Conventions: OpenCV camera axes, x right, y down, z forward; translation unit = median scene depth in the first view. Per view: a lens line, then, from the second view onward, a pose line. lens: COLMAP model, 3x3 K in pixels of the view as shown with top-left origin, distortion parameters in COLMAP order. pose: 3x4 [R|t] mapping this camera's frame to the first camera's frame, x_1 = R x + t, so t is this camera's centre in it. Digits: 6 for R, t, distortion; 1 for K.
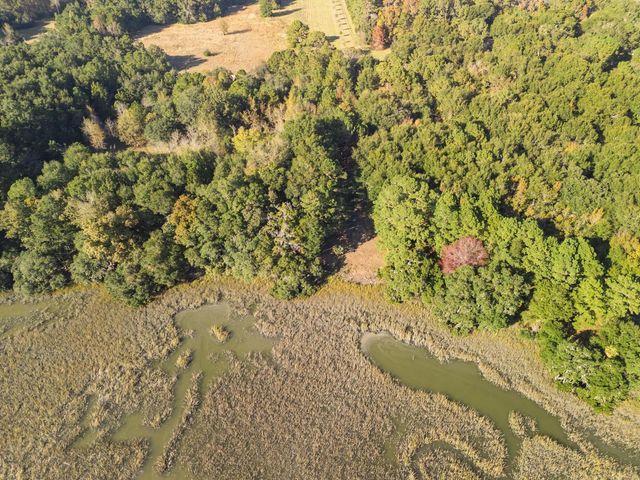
lens RADIAL K [[472.7, 0, 318.4], [0, 472.7, 236.8], [0, 0, 1]] dist [0.079751, -0.069636]
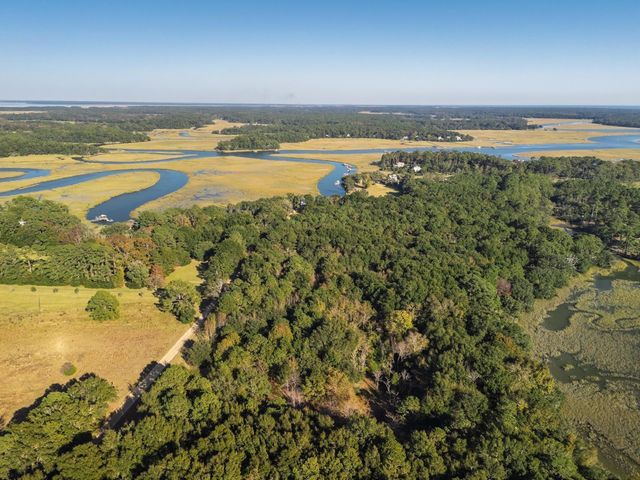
lens RADIAL K [[472.7, 0, 318.6], [0, 472.7, 241.9], [0, 0, 1]] dist [0.079751, -0.069636]
pose [[0.130058, -0.258111, 0.957321, -1.735279], [0.604514, 0.785952, 0.129780, -0.863185], [-0.785906, 0.561835, 0.258251, 0.905409]]
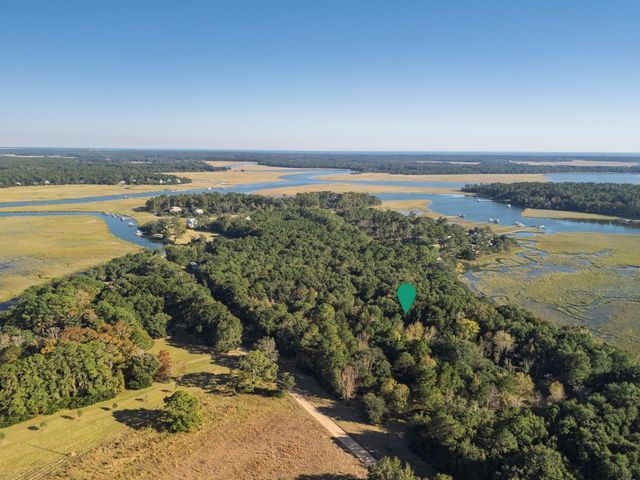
lens RADIAL K [[472.7, 0, 319.6], [0, 472.7, 240.7], [0, 0, 1]] dist [0.079751, -0.069636]
pose [[-0.540008, -0.144556, 0.829153, -1.447778], [0.522689, 0.714548, 0.464991, -1.770256], [-0.659687, 0.684488, -0.310304, 2.042104]]
